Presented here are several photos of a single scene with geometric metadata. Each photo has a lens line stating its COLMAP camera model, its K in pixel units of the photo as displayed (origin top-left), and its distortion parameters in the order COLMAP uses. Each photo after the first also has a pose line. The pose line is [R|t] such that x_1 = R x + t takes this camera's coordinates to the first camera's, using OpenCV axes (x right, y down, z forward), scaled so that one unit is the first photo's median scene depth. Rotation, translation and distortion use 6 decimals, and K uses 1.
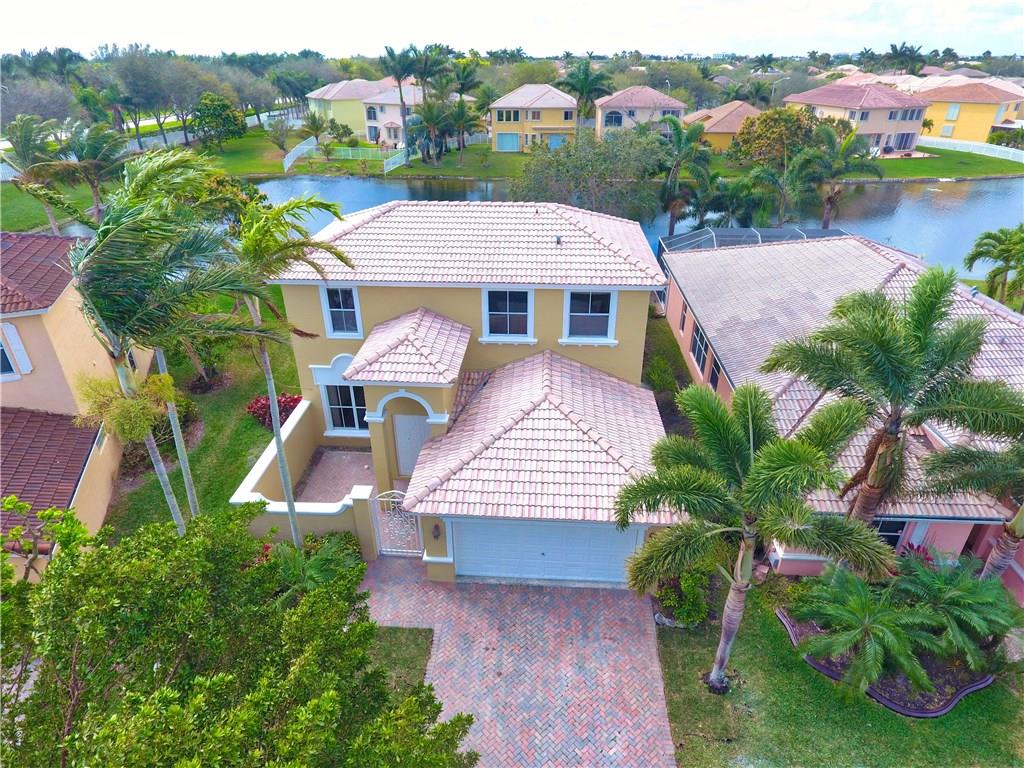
lens RADIAL K [[596.5, 0, 512.8], [0, 596.5, 383.6], [0, 0, 1]] dist [-0.004852, 0.000305]
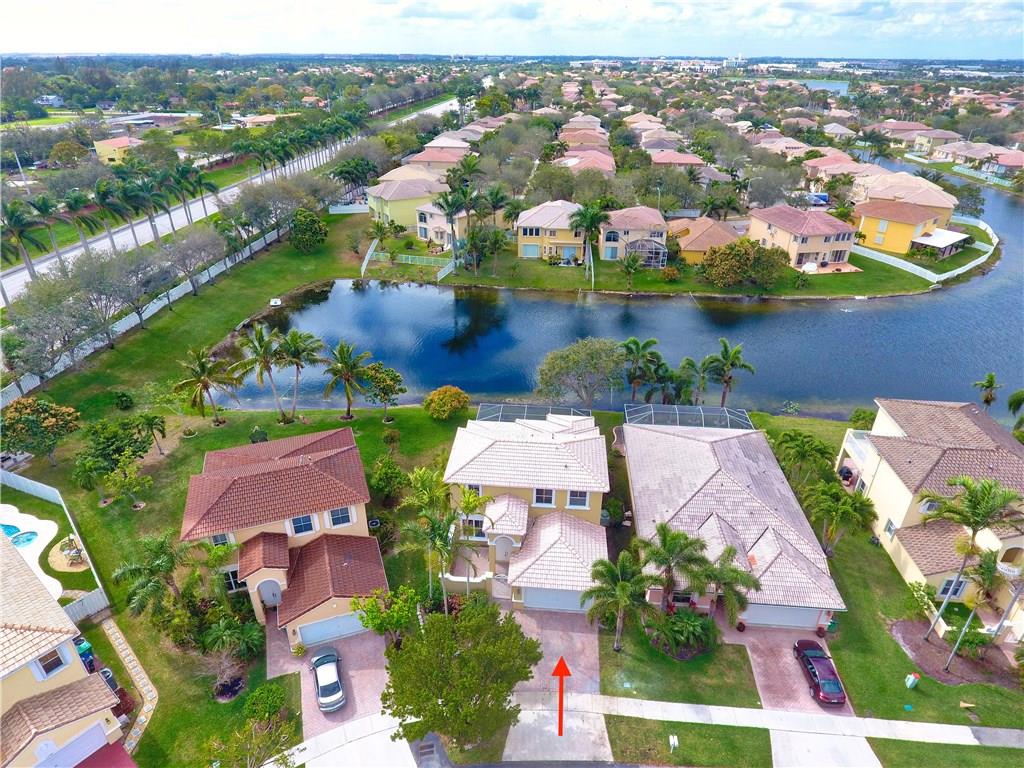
lens RADIAL K [[596.5, 0, 509.7], [0, 596.5, 383.5], [0, 0, 1]] dist [-0.004852, 0.000305]
pose [[0.999658, 0.017669, -0.019299, -0.110911], [-0.017529, 0.999819, 0.007386, -0.601135], [0.019426, -0.007045, 0.999786, -1.431458]]
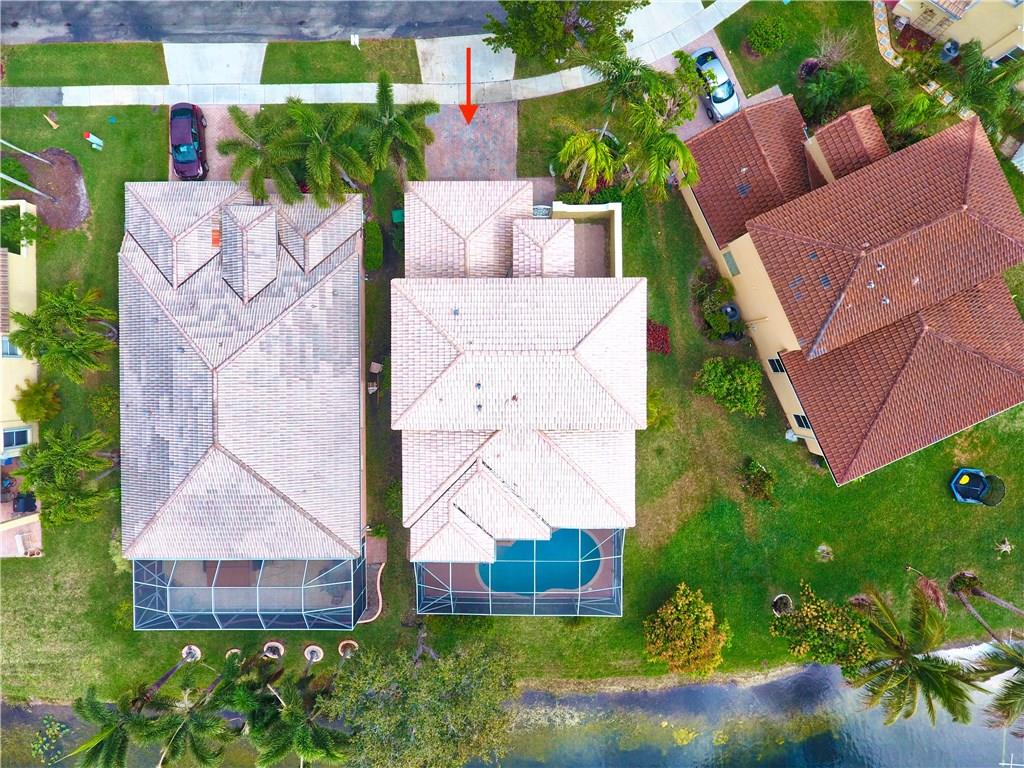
lens RADIAL K [[596.5, 0, 506.2], [0, 596.5, 386.4], [0, 0, 1]] dist [-0.004852, 0.000305]
pose [[-0.997988, 0.062659, 0.009718, -0.050573], [-0.022830, -0.498070, 0.866836, -1.676603], [0.059156, 0.864870, 0.498498, 0.429015]]
